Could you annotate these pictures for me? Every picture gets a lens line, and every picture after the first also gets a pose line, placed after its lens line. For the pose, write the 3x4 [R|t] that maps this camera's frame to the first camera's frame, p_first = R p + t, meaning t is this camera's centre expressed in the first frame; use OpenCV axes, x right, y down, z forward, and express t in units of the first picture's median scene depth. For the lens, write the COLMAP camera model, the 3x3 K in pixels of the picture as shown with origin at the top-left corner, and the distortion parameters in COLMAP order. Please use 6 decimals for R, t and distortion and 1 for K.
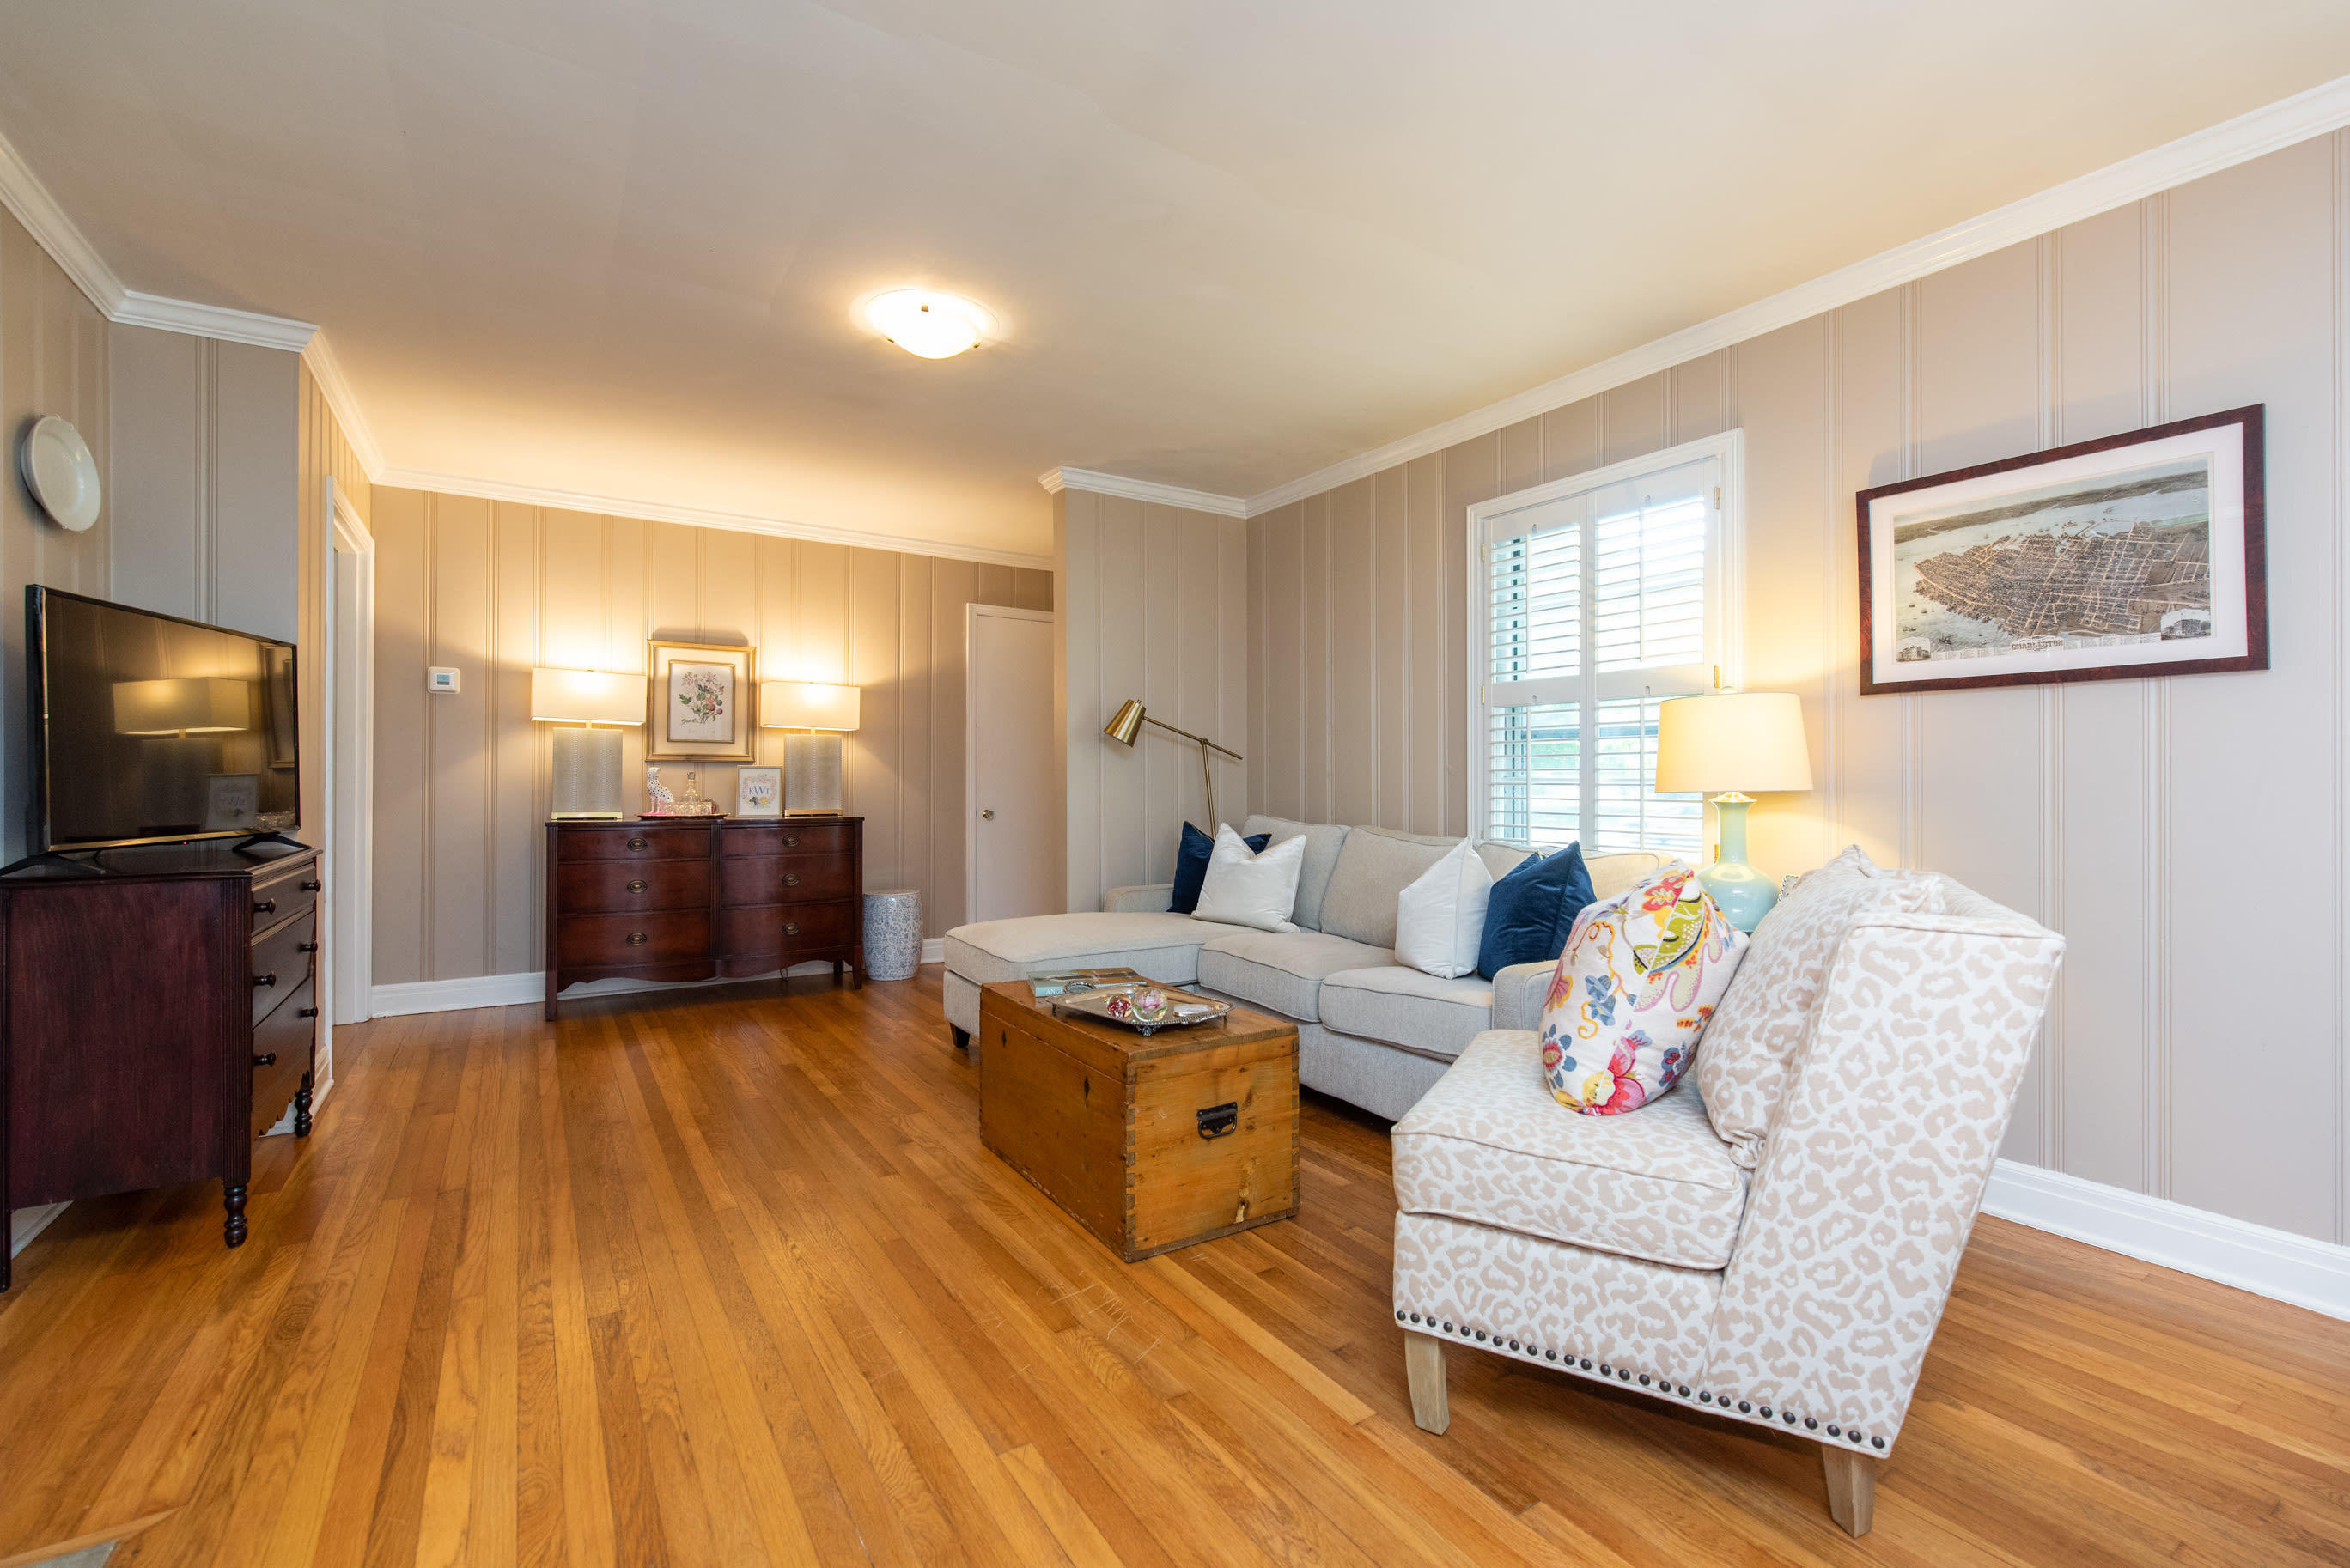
lens RADIAL K [[966.8, 0, 1126.4], [0, 966.8, 777.9], [0, 0, 1]] dist [0.000066, -0.000004]
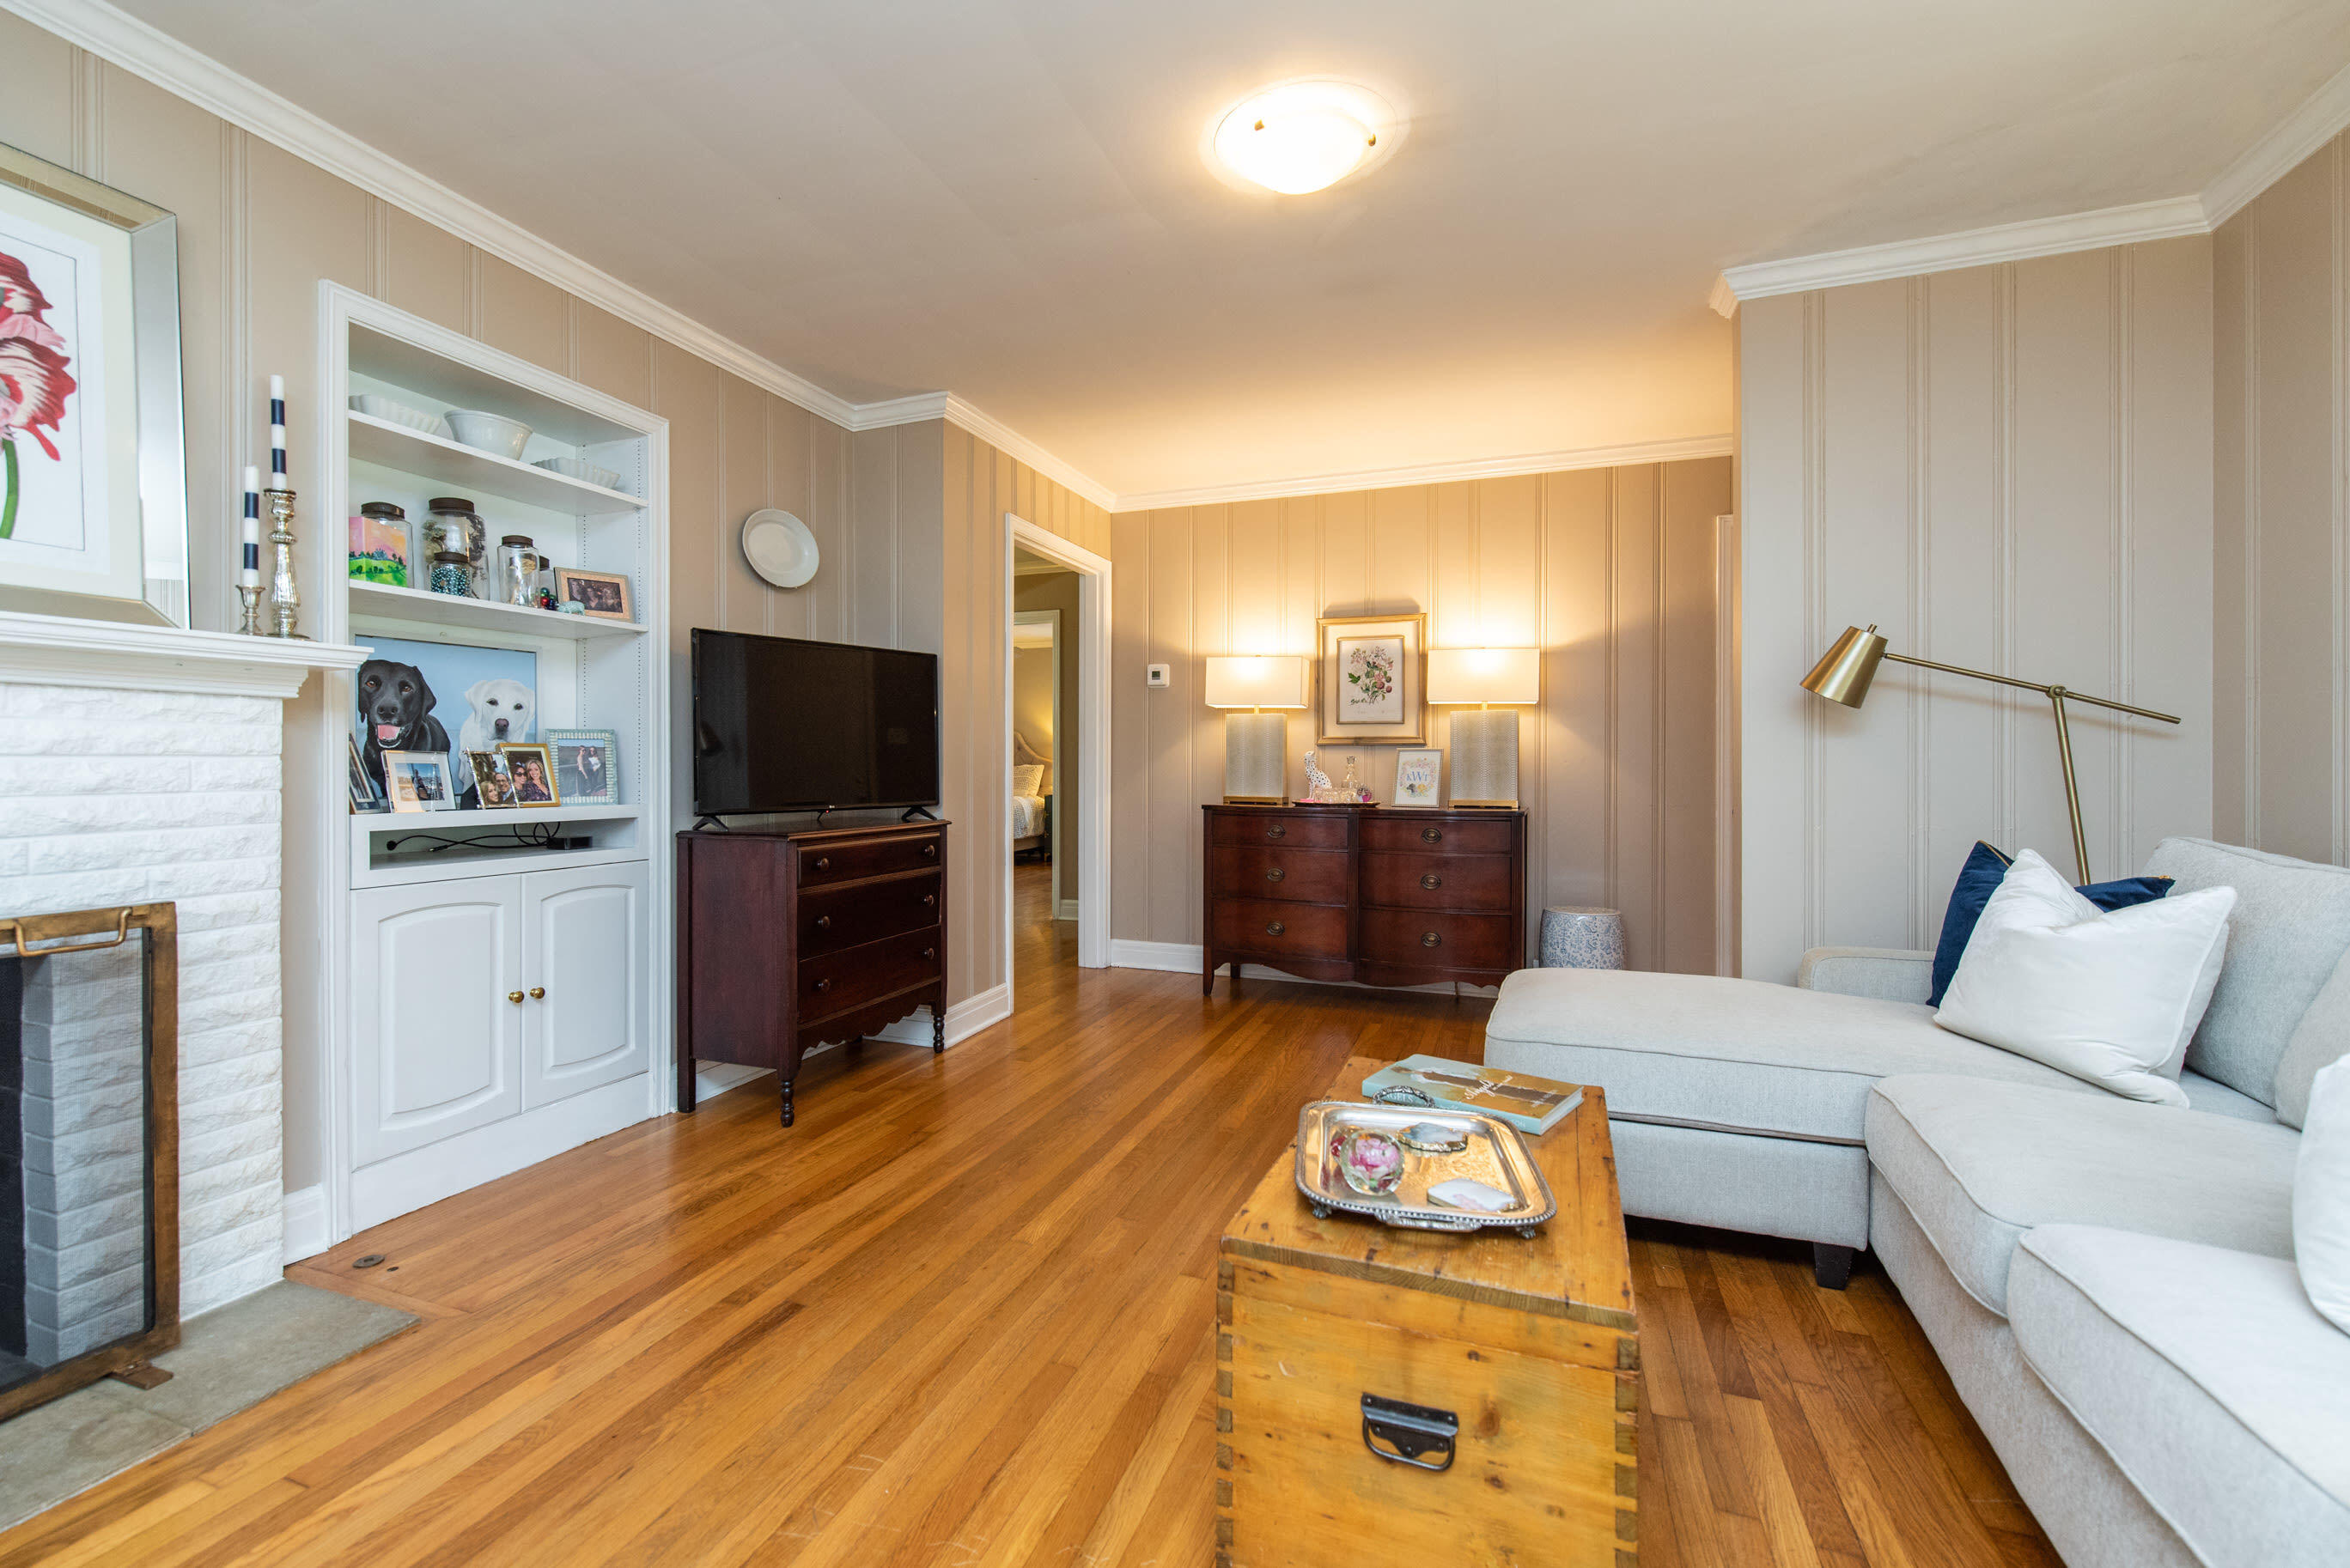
lens RADIAL K [[1000.3, 0, 1176.5], [0, 1000.3, 772.2], [0, 0, 1]] dist [0.001599, 0.000068]
pose [[0.615573, 0.006586, -0.788052, 0.212095], [-0.000146, 0.999966, 0.008243, 0.001705], [0.788080, -0.004959, 0.615553, 0.286250]]
